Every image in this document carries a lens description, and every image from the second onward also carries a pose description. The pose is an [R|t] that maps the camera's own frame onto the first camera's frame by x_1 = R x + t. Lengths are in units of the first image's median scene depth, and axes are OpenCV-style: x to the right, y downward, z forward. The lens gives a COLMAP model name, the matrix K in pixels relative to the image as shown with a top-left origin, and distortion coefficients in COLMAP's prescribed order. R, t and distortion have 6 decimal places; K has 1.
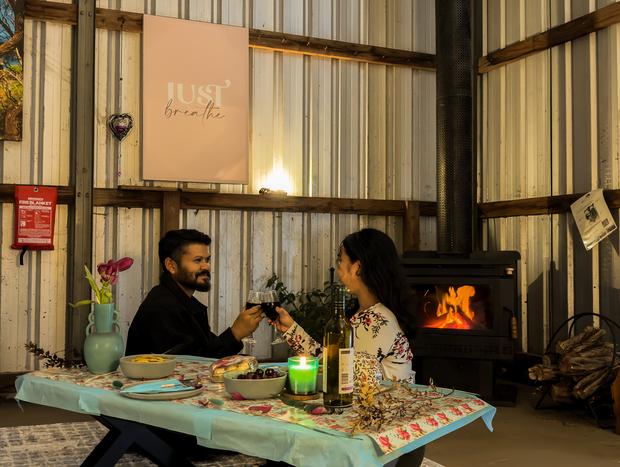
lens RADIAL K [[723.1, 0, 310.0], [0, 723.1, 233.5], [0, 0, 1]] dist [0.011794, 0.006150]
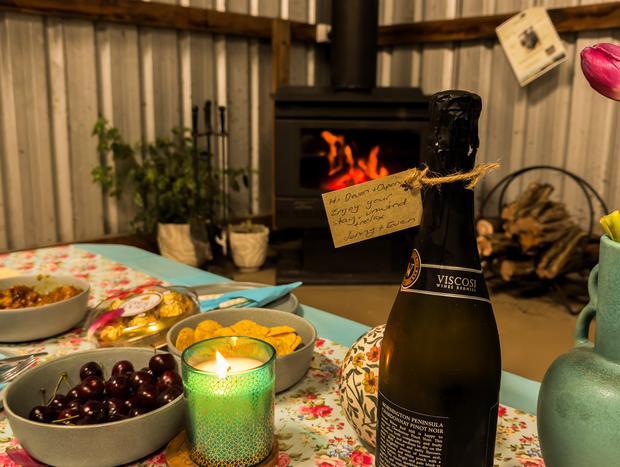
lens RADIAL K [[608.7, 0, 310.0], [0, 608.7, 233.5], [0, 0, 1]] dist [0.064698, -0.199789]
pose [[0.941412, -0.058179, 0.332203, -0.068904], [-0.021314, 0.972777, 0.230762, 0.029952], [-0.336585, -0.224323, 0.914543, 0.423992]]
